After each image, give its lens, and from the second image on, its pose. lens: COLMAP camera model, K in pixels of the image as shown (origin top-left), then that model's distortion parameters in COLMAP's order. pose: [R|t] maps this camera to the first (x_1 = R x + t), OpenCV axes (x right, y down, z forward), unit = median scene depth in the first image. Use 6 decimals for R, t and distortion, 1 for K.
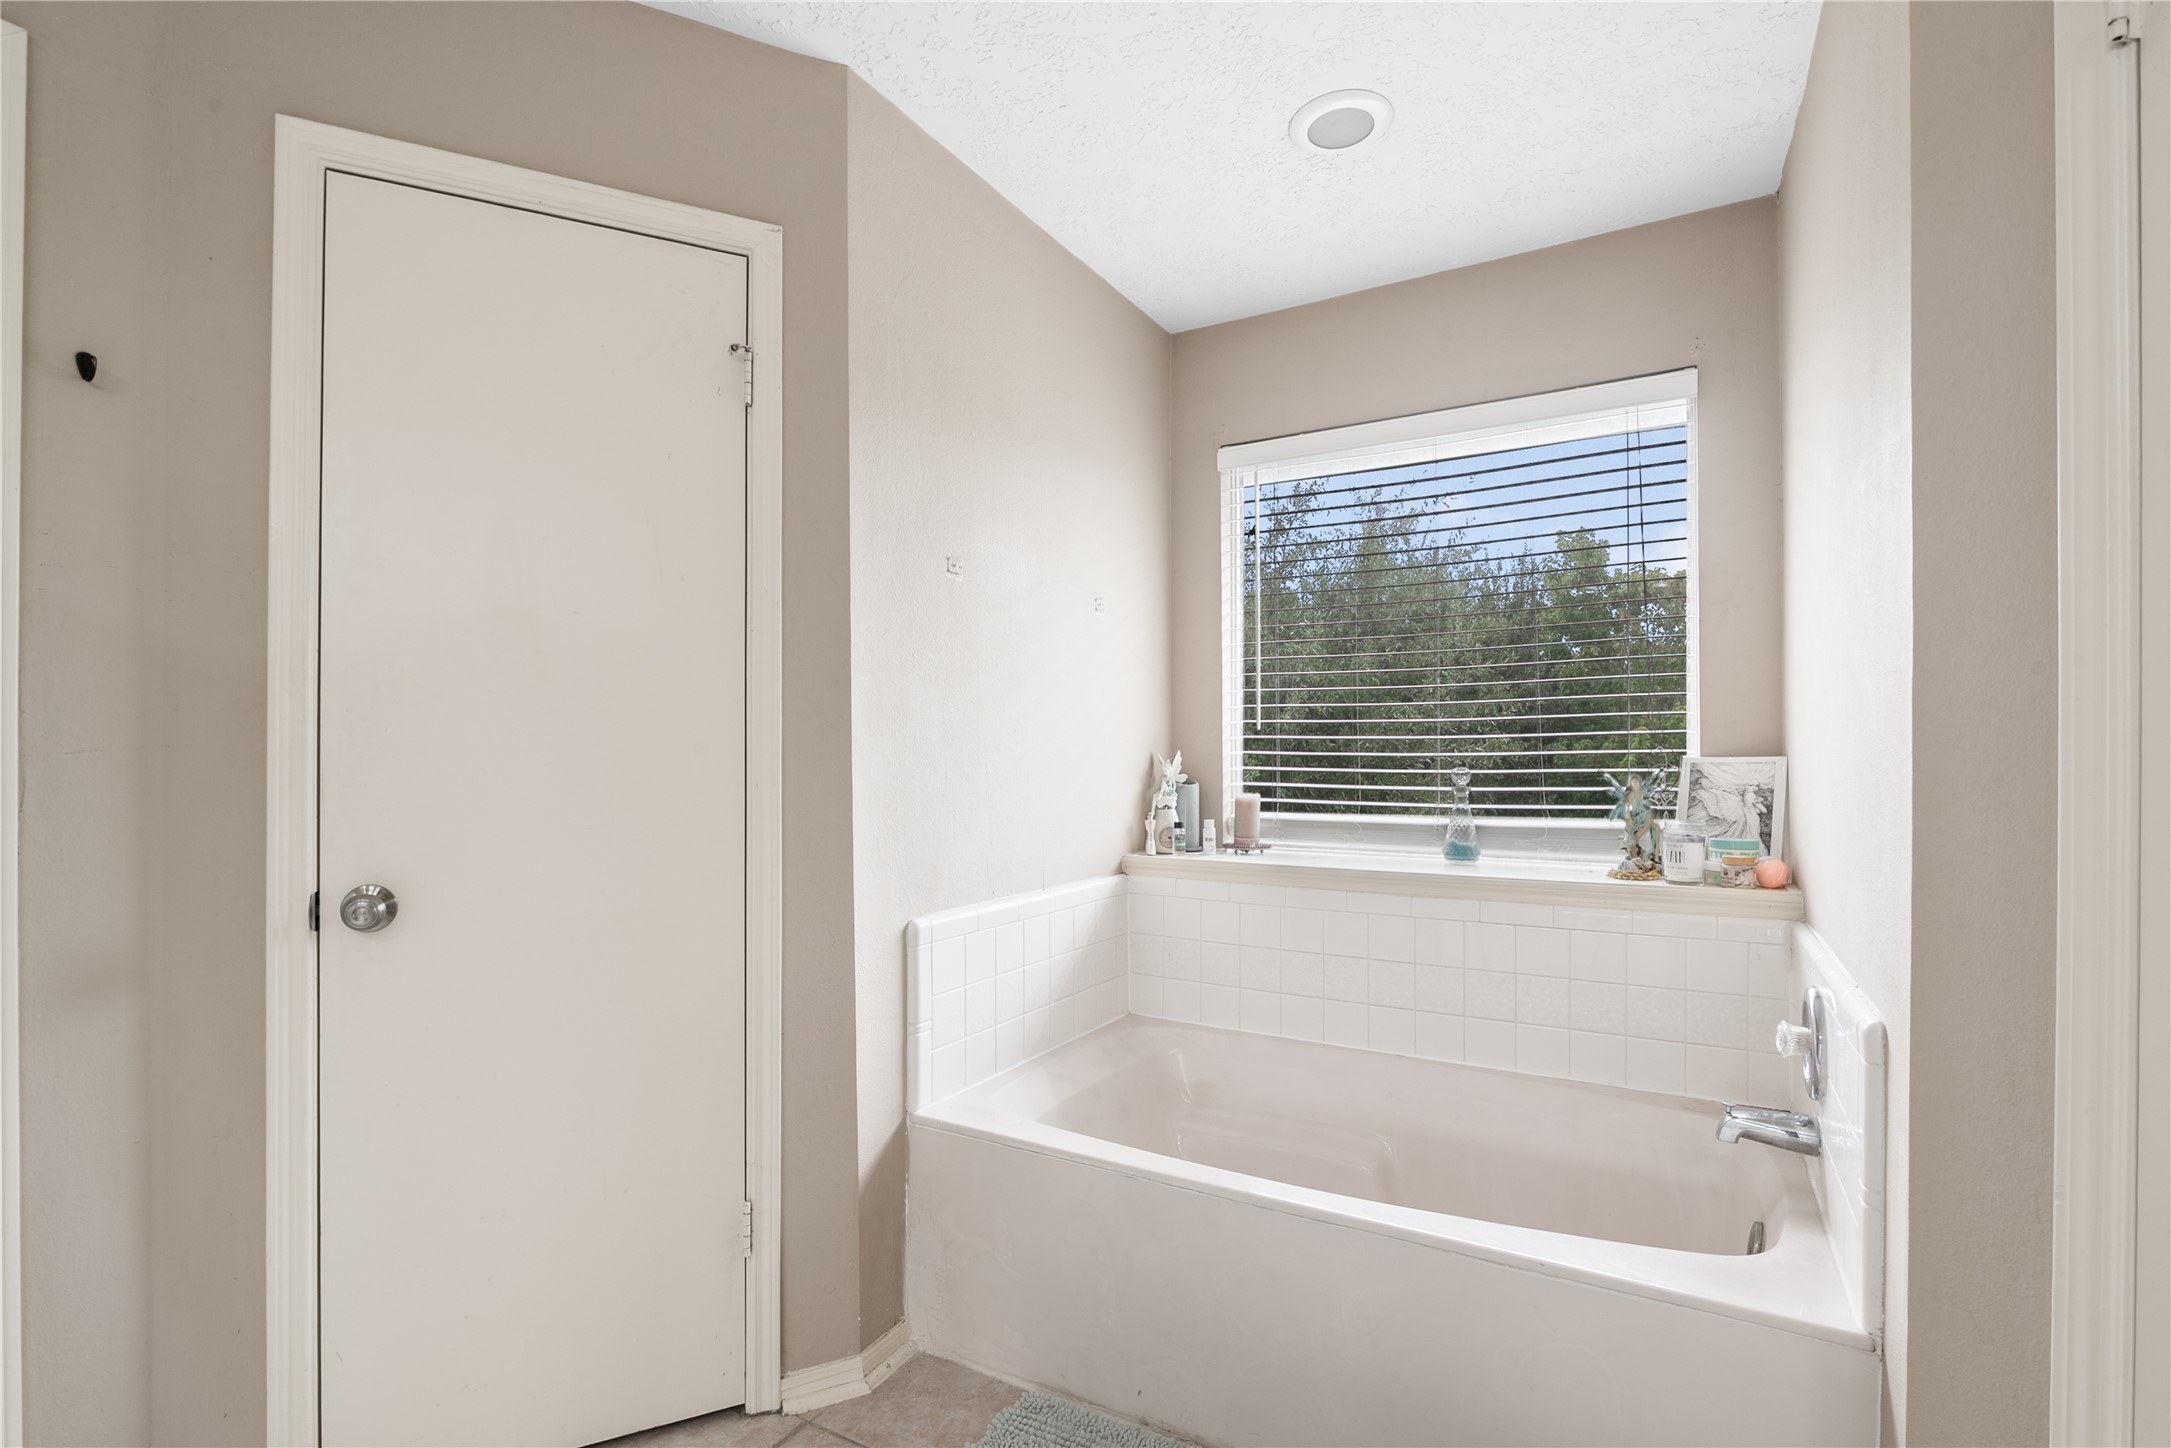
lens RADIAL K [[1001.0, 0, 1126.5], [0, 1001.0, 712.6], [0, 0, 1]] dist [-0.007750, -0.000004]
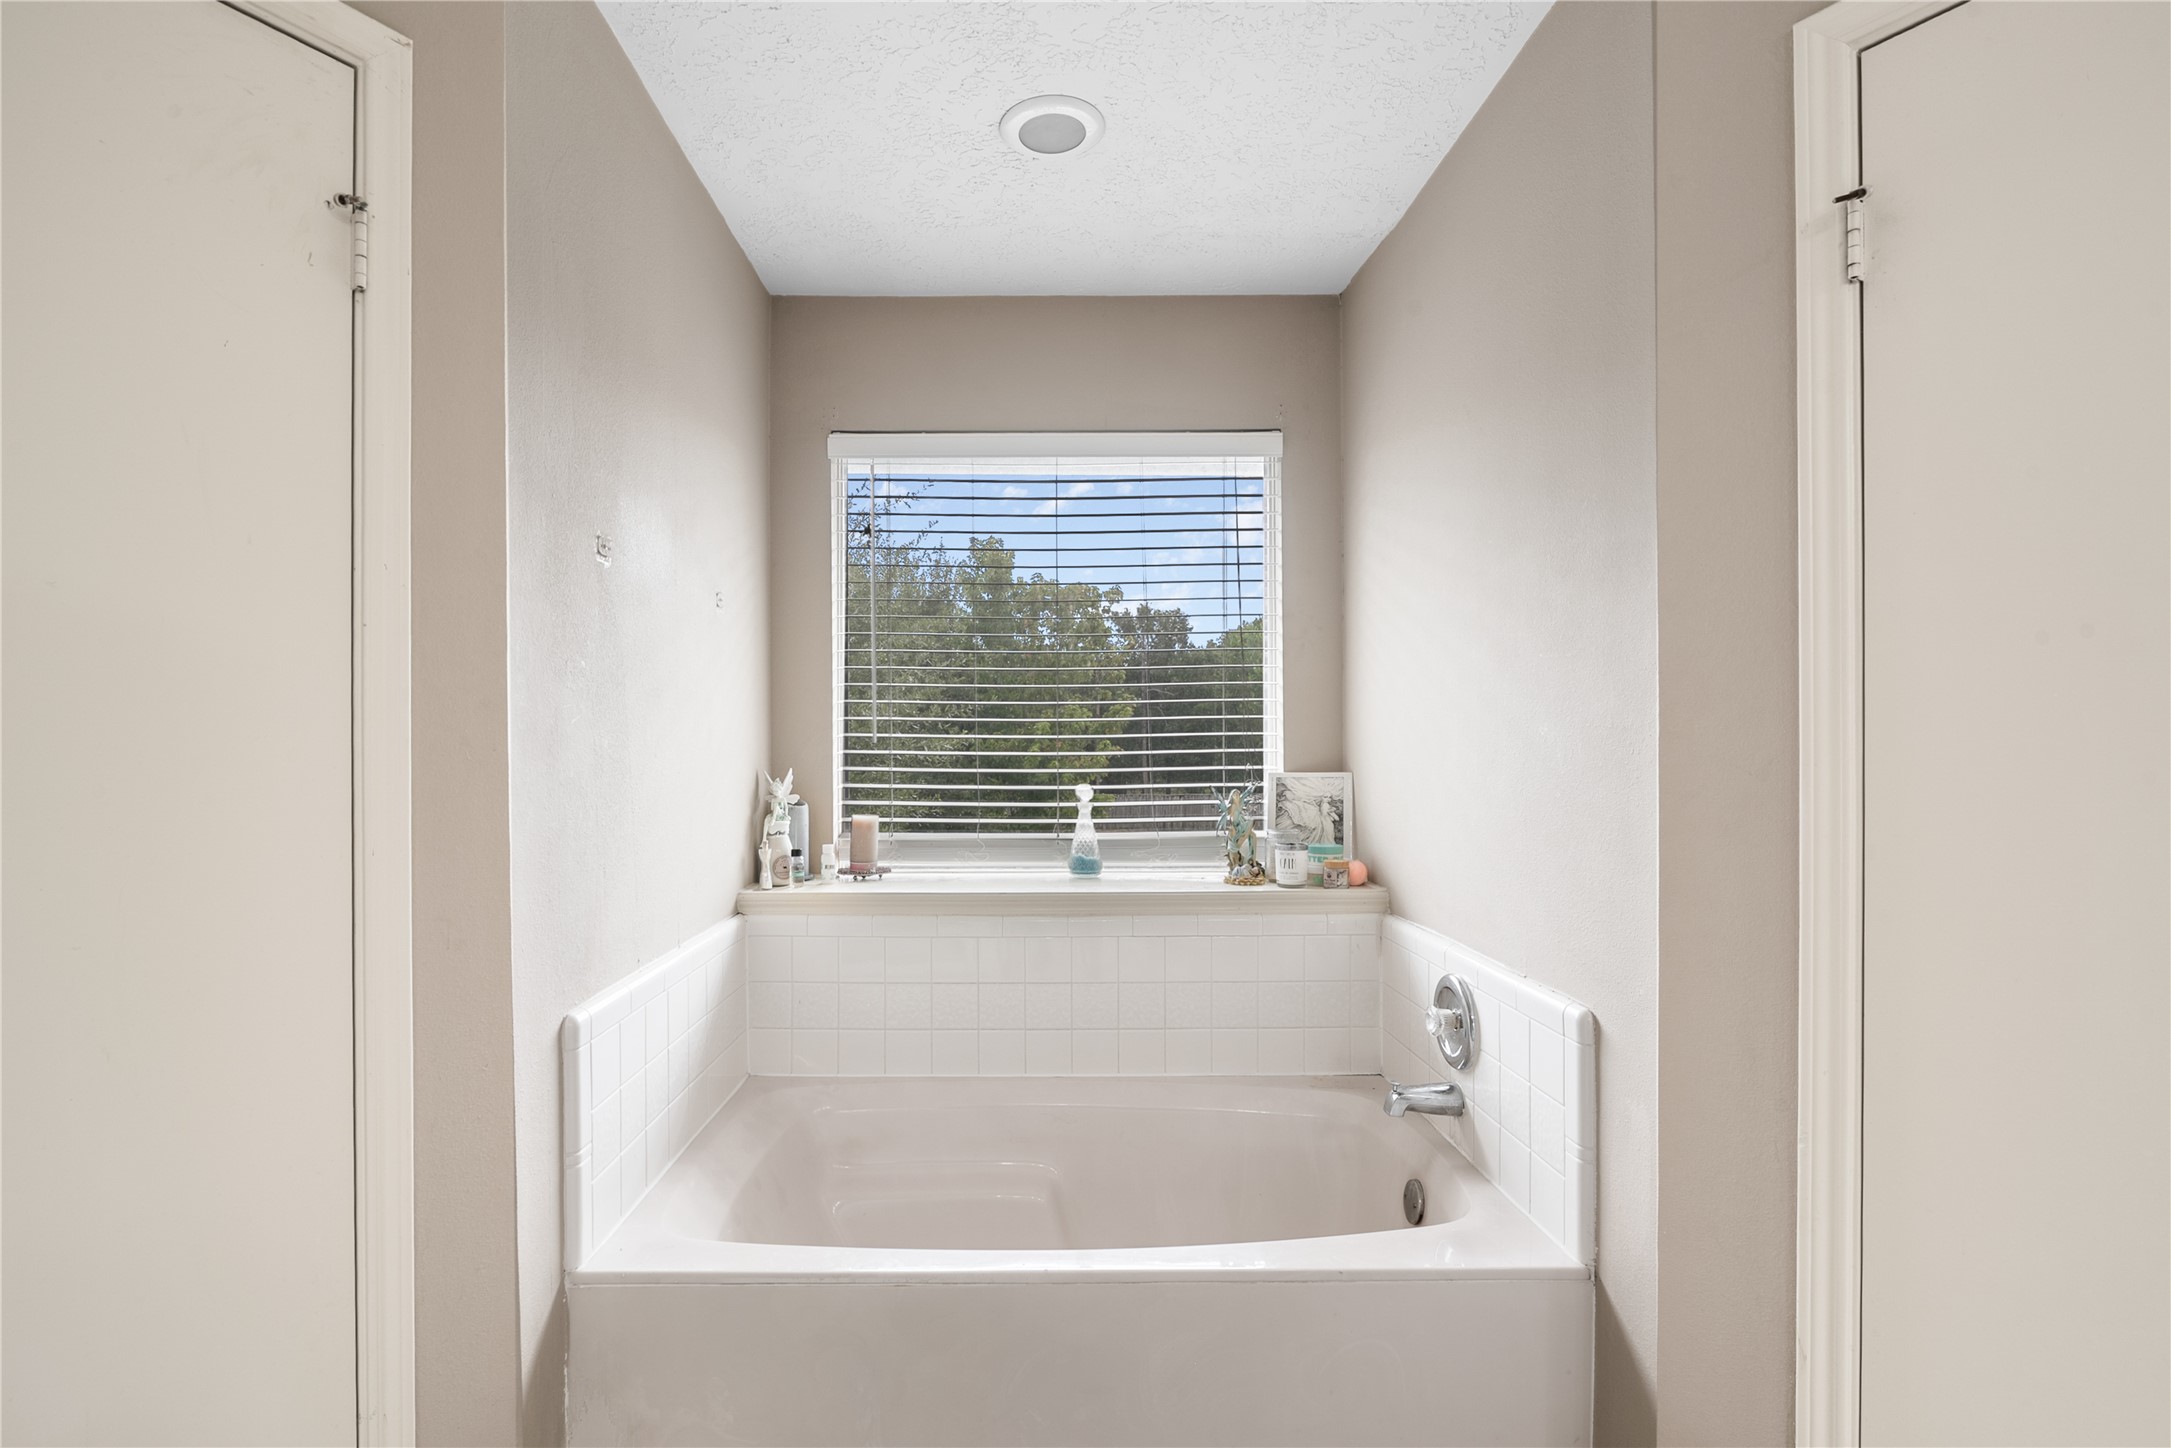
lens RADIAL K [[1001.0, 0, 1079.2], [0, 1001.0, 707.1], [0, 0, 1]] dist [-0.007750, -0.000004]
pose [[0.865029, 0.017785, 0.501406, -0.216206], [-0.020451, 0.999791, -0.000181, -0.026756], [-0.501305, -0.010097, 0.865212, 0.129576]]
